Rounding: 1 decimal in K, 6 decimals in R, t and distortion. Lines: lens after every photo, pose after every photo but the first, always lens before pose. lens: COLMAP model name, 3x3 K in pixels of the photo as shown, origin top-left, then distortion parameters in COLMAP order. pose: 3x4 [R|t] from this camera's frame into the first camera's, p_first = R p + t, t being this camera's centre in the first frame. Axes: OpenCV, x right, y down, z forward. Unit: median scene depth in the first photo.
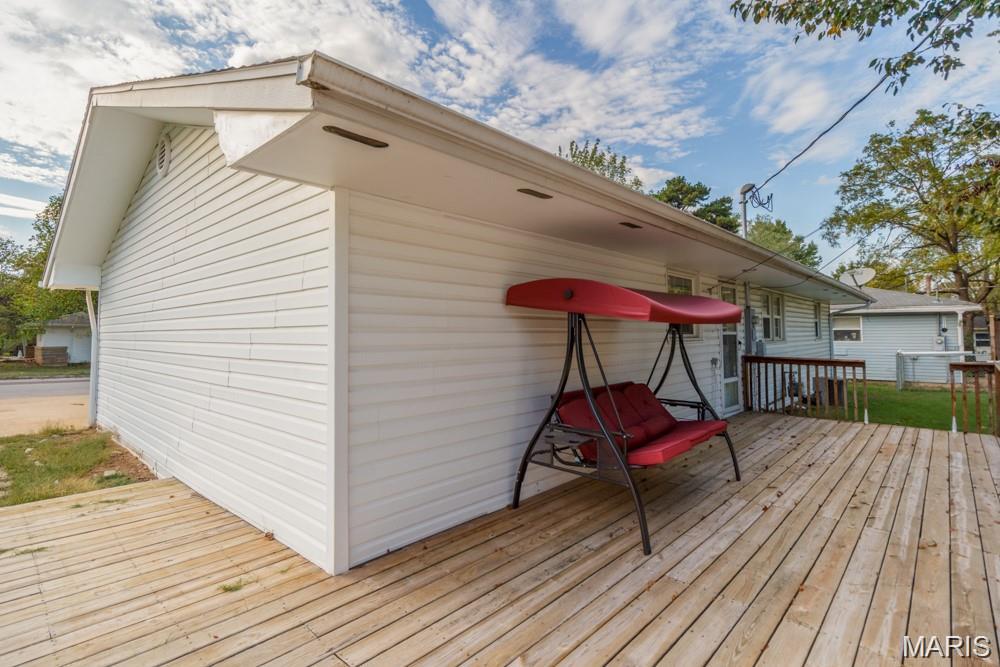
lens RADIAL K [[486.7, 0, 487.6], [0, 486.7, 333.7], [0, 0, 1]] dist [0.000915, 0.000278]
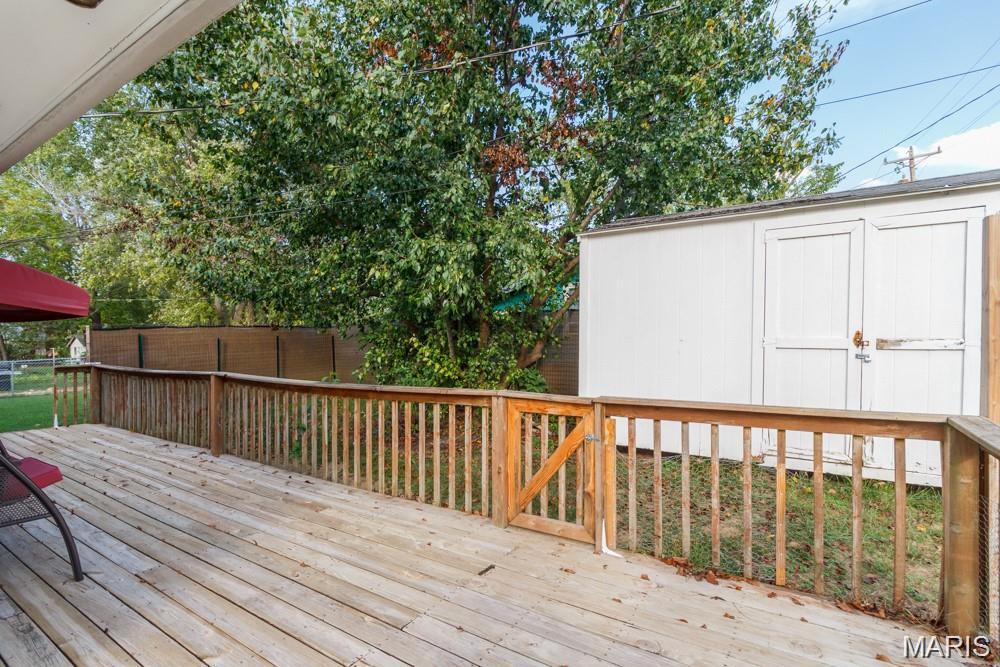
lens RADIAL K [[486.7, 0, 487.6], [0, 486.7, 333.7], [0, 0, 1]] dist [0.000915, 0.000278]
pose [[-0.163359, 0.021993, 0.986322, -0.659302], [0.005605, 0.999756, -0.021364, 0.028856], [-0.986551, 0.002038, -0.163442, 0.403429]]
